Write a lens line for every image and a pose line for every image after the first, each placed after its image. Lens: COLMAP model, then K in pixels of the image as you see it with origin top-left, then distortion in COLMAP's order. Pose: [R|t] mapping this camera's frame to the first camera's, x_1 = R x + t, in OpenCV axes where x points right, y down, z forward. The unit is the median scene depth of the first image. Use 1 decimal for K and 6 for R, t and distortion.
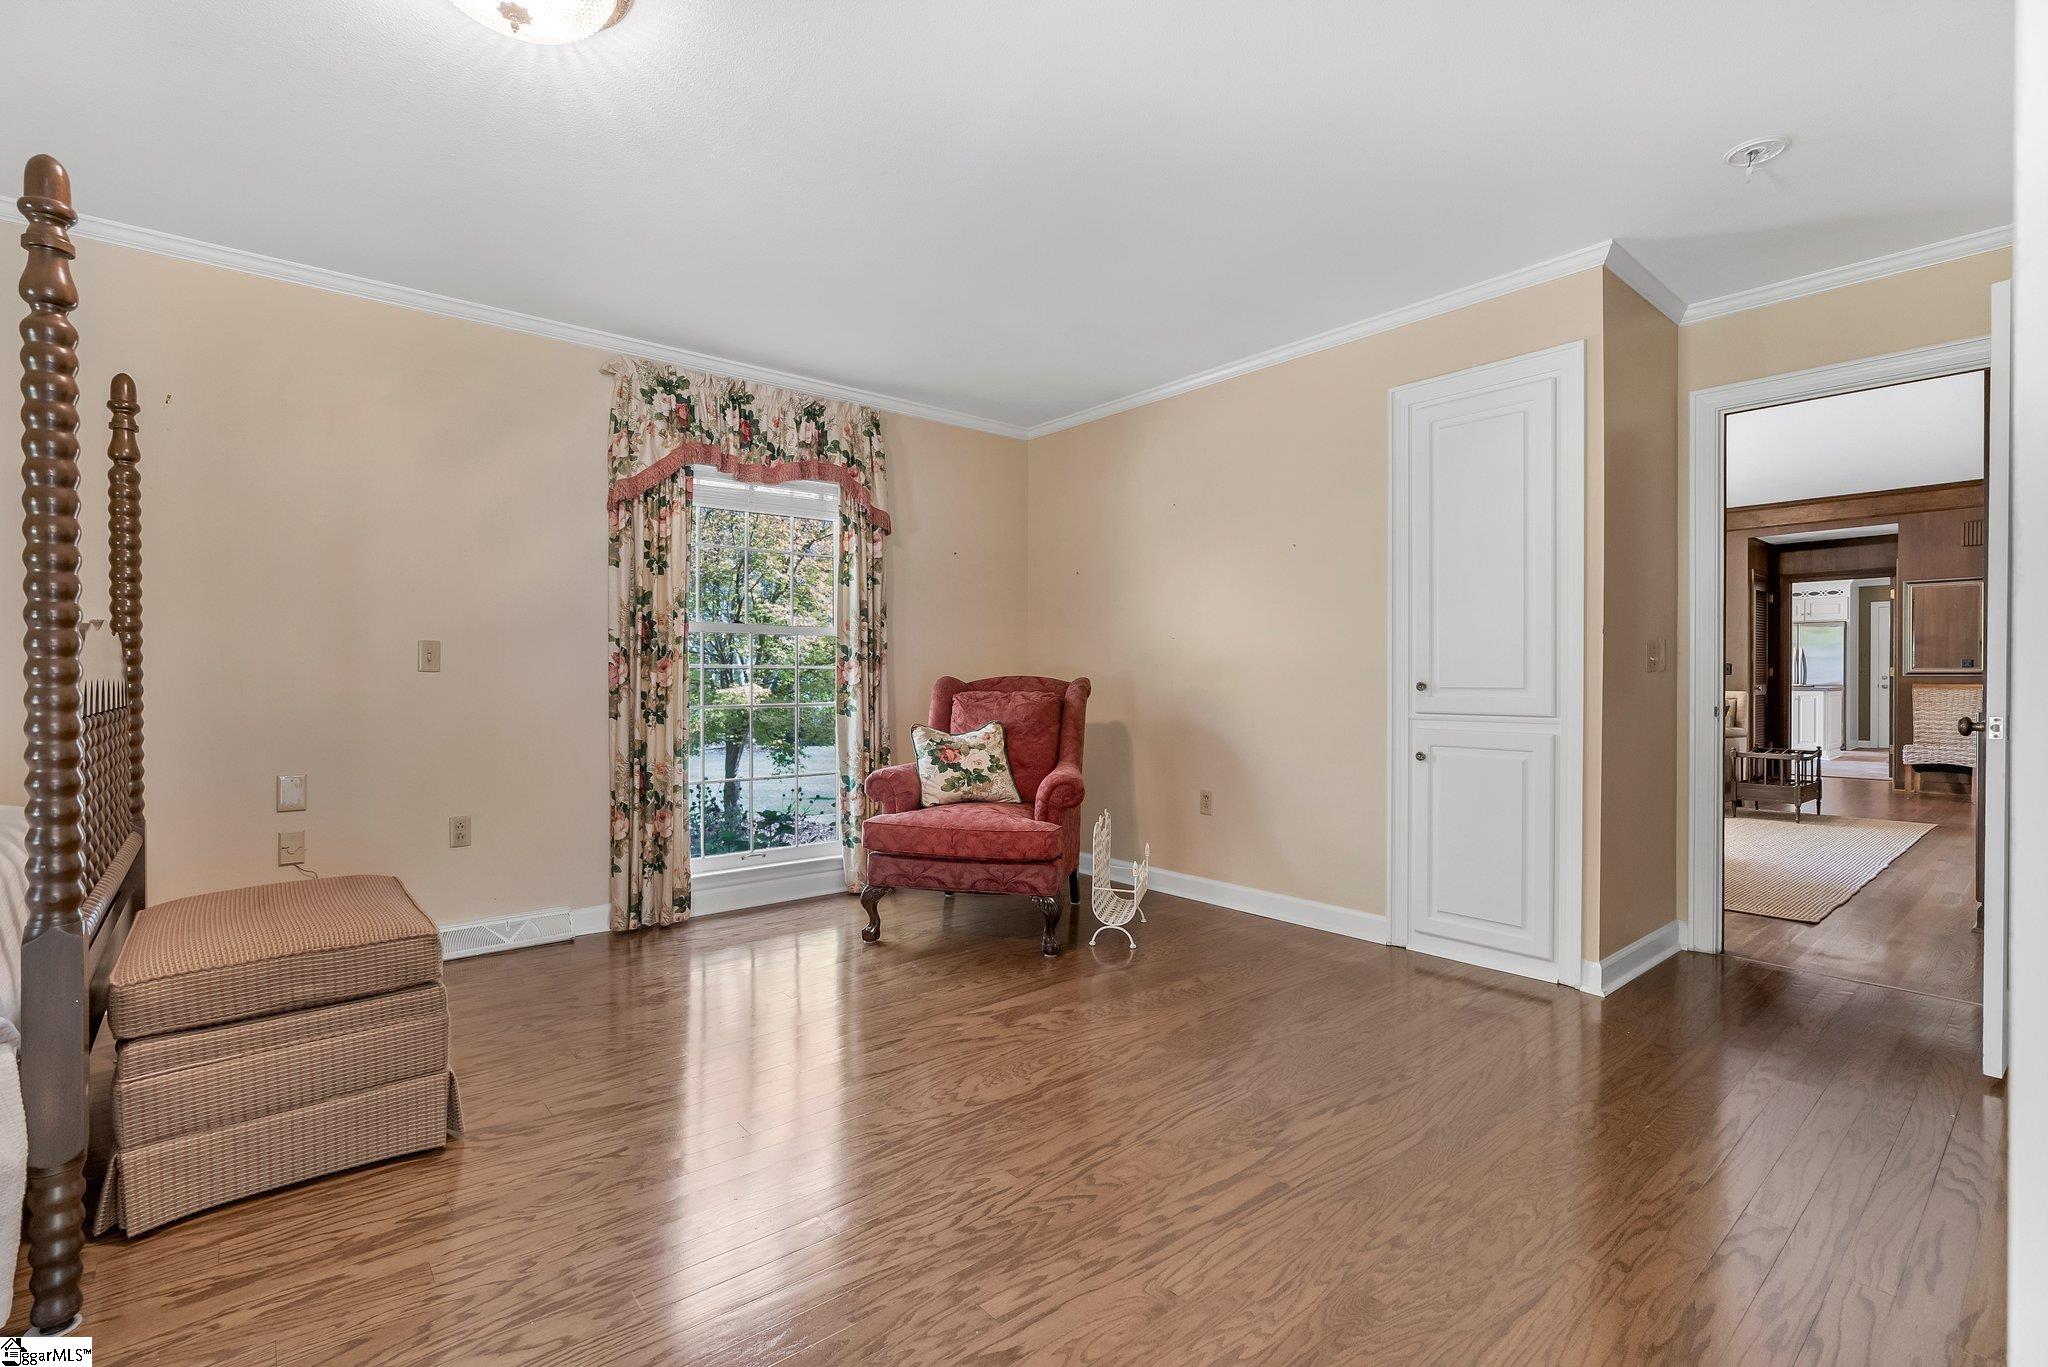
lens RADIAL K [[917.8, 0, 1025.6], [0, 917.8, 683.8], [0, 0, 1]] dist [-0.010692, 0.000716]
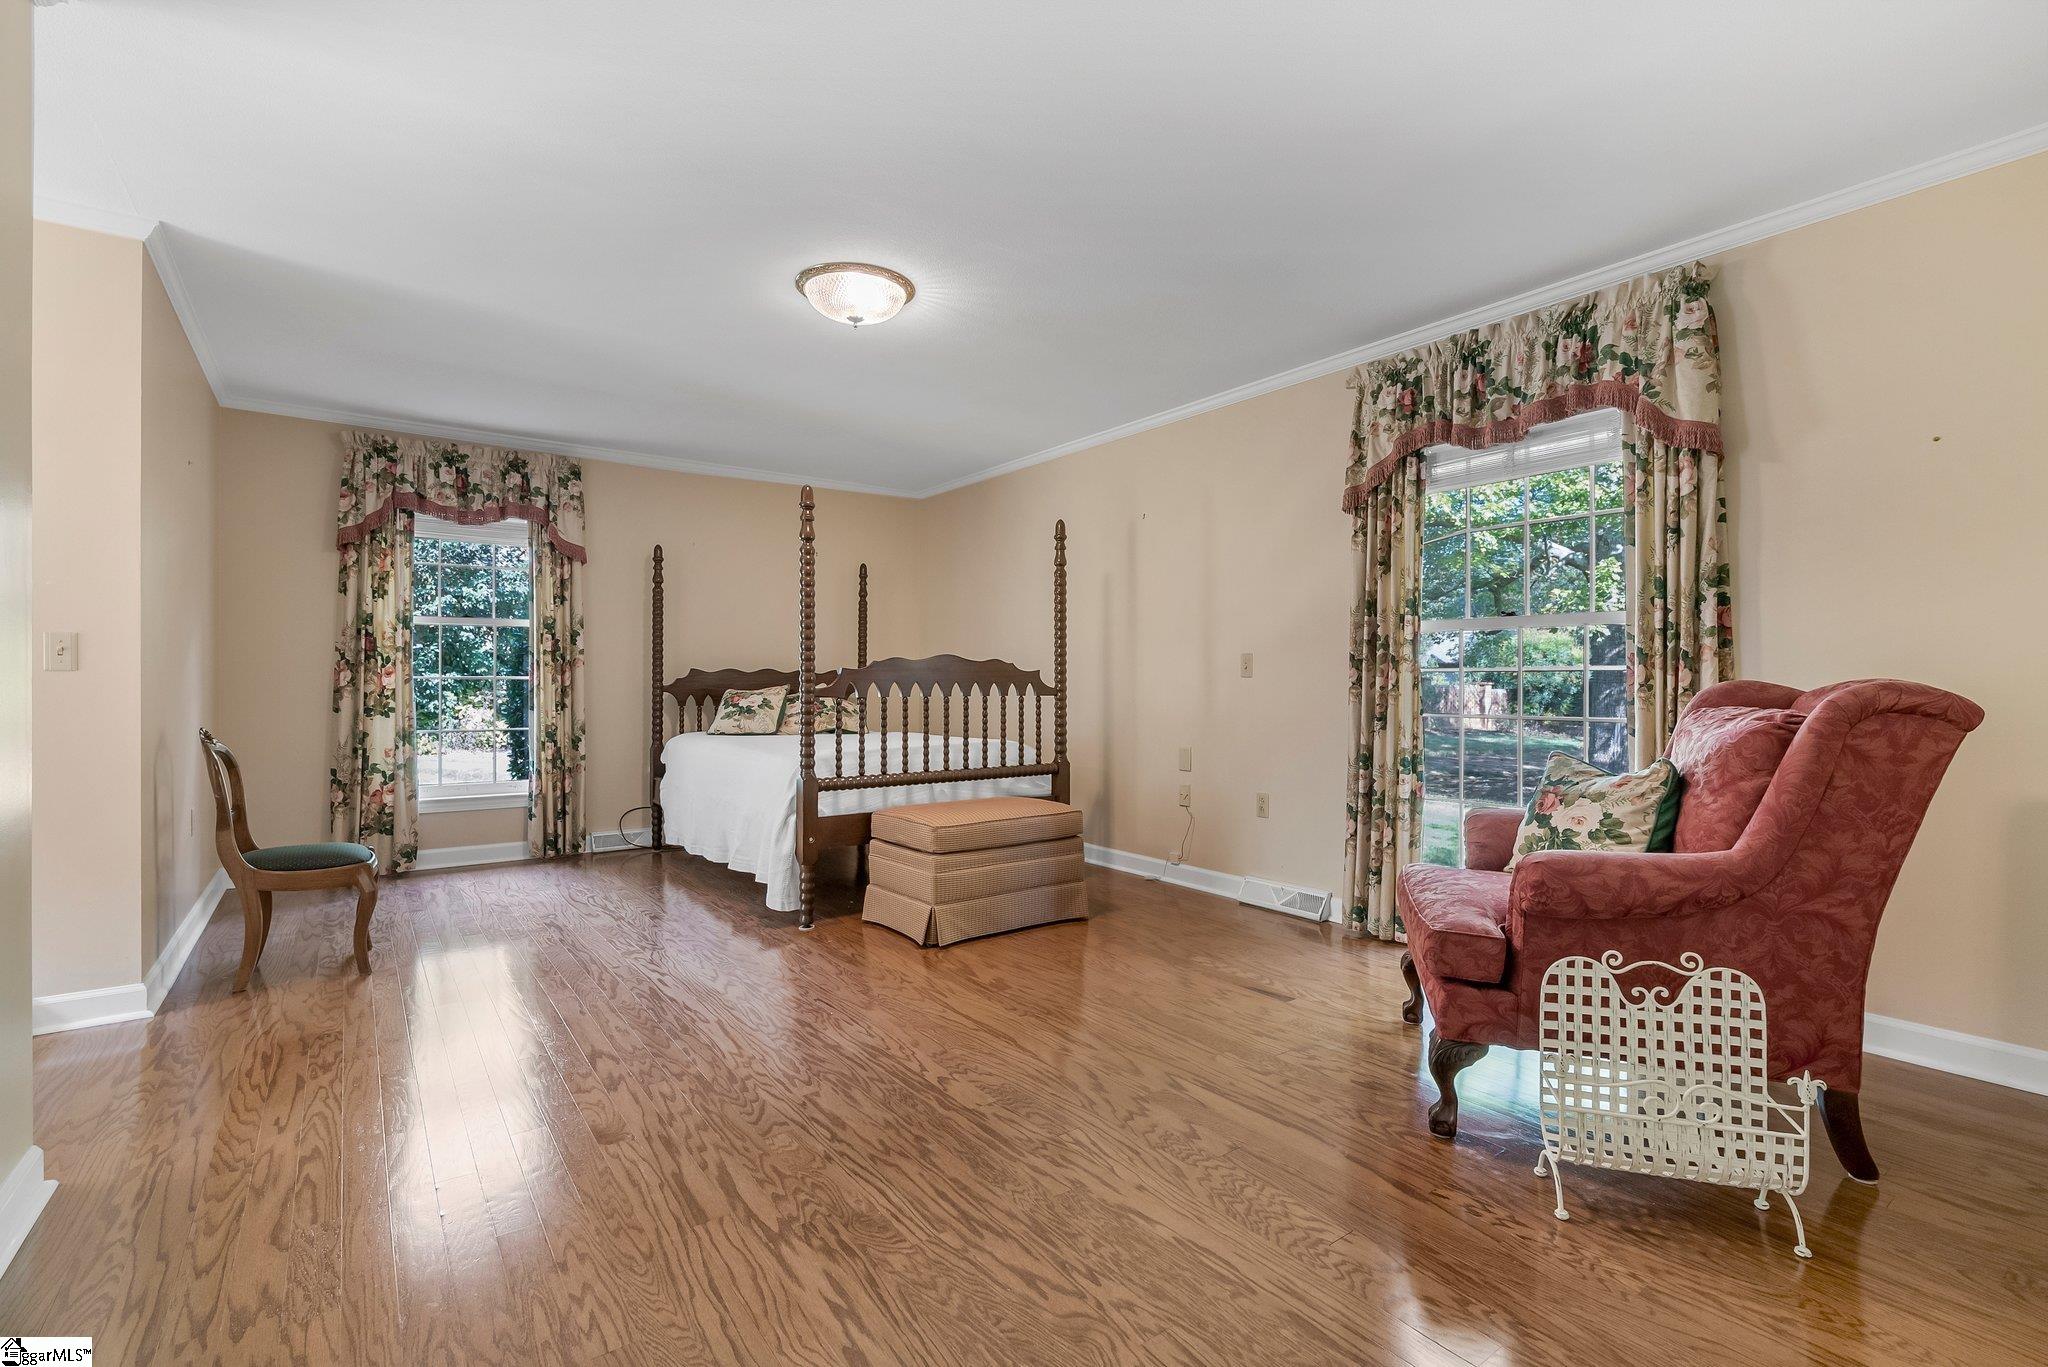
lens RADIAL K [[917.8, 0, 1025.6], [0, 917.8, 683.8], [0, 0, 1]] dist [-0.010692, 0.000716]
pose [[-0.057642, 0.001711, -0.998336, 0.684836], [-0.011052, 0.999936, 0.002352, -0.003397], [0.998276, 0.011169, -0.057619, 0.790668]]
